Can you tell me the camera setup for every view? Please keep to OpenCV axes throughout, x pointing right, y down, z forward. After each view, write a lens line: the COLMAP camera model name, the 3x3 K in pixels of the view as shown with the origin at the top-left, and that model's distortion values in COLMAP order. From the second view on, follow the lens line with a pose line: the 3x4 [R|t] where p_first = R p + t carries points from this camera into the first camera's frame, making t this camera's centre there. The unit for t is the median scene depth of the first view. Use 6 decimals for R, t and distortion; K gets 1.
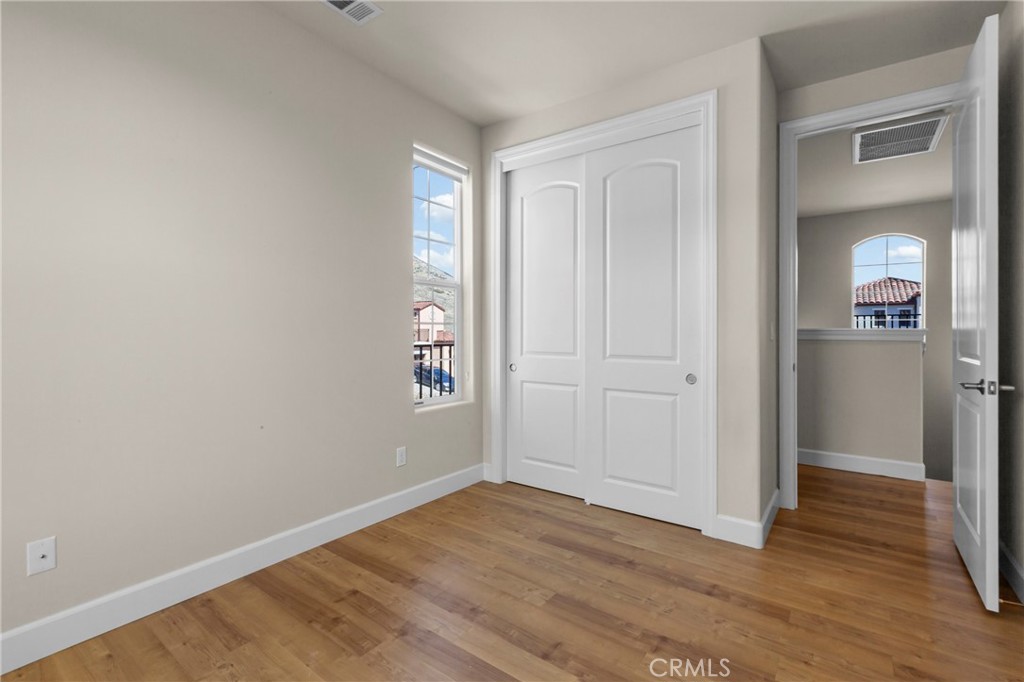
lens RADIAL K [[459.2, 0, 525.2], [0, 459.2, 337.8], [0, 0, 1]] dist [0.002260, 0.000432]
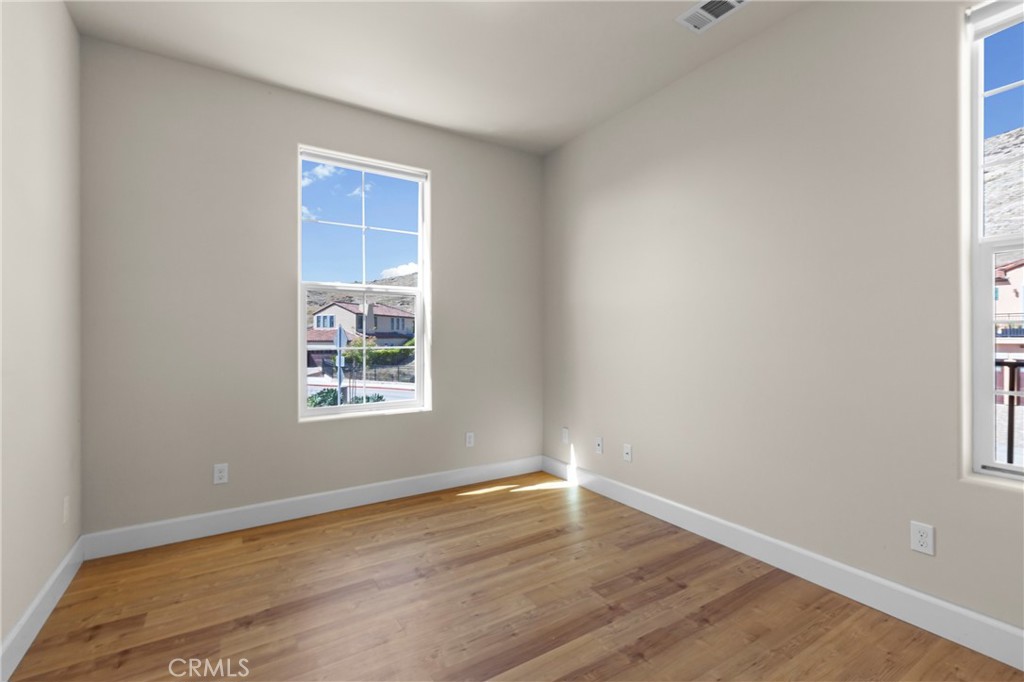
lens RADIAL K [[459.2, 0, 525.2], [0, 459.2, 337.8], [0, 0, 1]] dist [0.002260, 0.000432]
pose [[-0.370333, -0.001320, -0.928898, 0.742102], [-0.012346, 0.999918, 0.003501, -0.012775], [0.928817, 0.012765, -0.370319, 1.055200]]
